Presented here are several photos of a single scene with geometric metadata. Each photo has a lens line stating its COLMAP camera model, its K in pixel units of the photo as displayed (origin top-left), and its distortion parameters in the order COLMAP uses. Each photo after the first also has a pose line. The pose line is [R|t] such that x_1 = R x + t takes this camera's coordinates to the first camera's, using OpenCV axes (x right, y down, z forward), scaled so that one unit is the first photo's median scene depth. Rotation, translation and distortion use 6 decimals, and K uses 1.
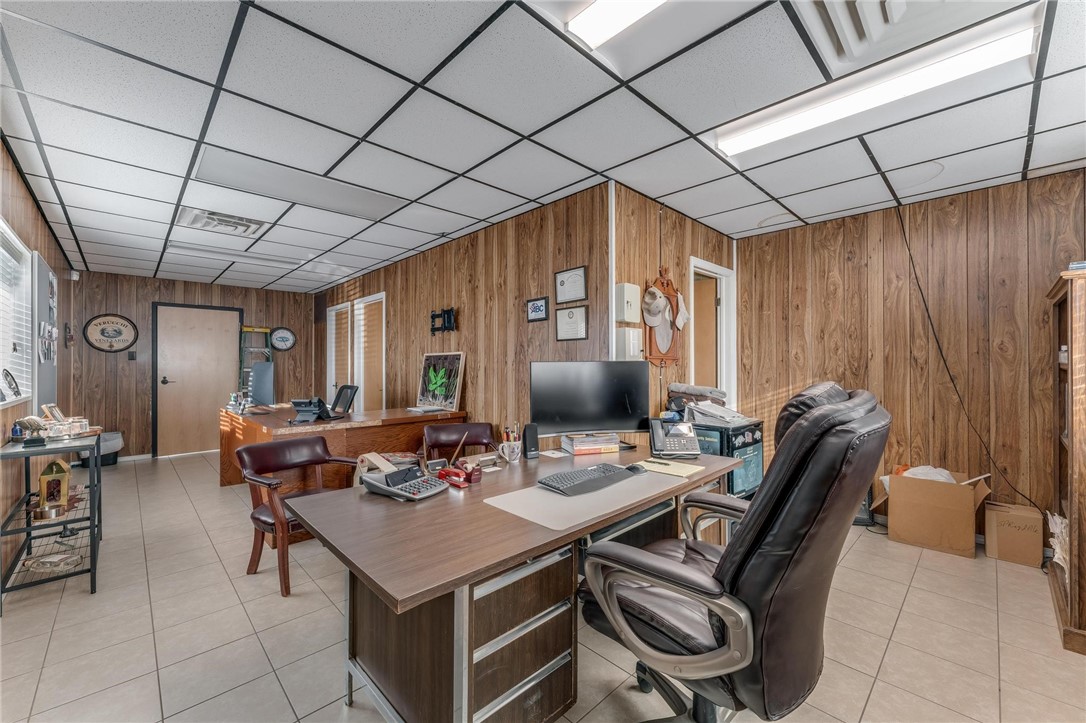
lens RADIAL K [[435.2, 0, 546.0], [0, 435.2, 362.8], [0, 0, 1]] dist [0.000929, 0.000078]
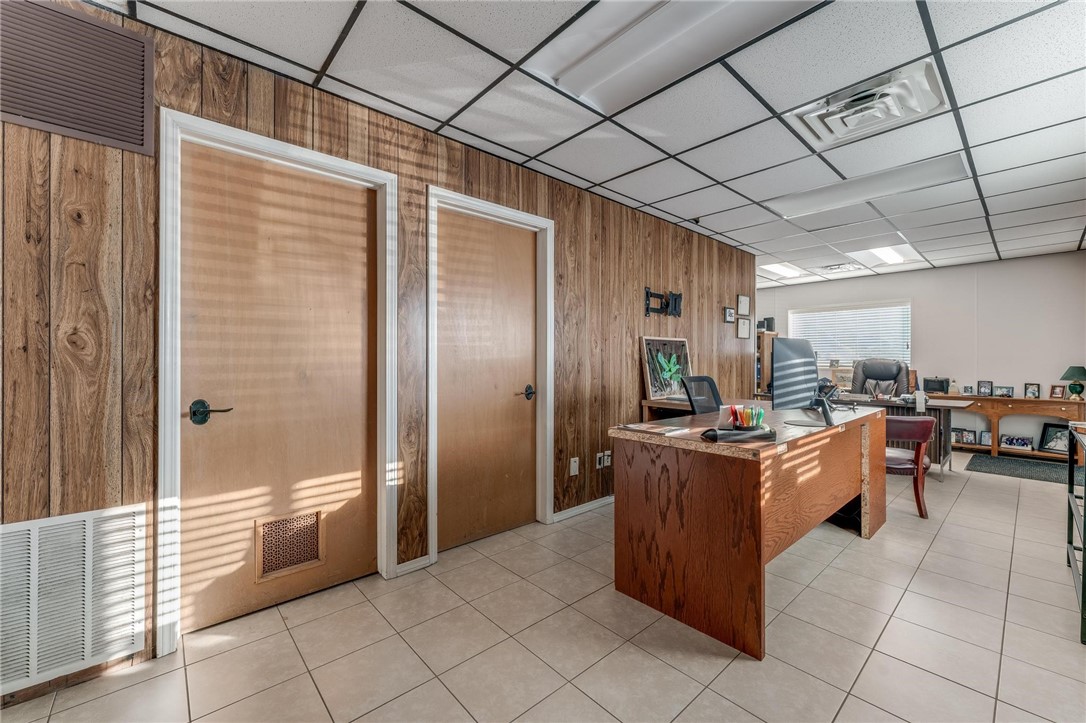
lens RADIAL K [[435.2, 0, 545.9], [0, 435.2, 360.1], [0, 0, 1]] dist [0.000929, 0.000078]
pose [[0.039016, 0.000123, 0.999239, -1.180471], [-0.006525, 0.999979, 0.000131, 0.026568], [-0.999217, -0.006525, 0.039016, 1.224077]]
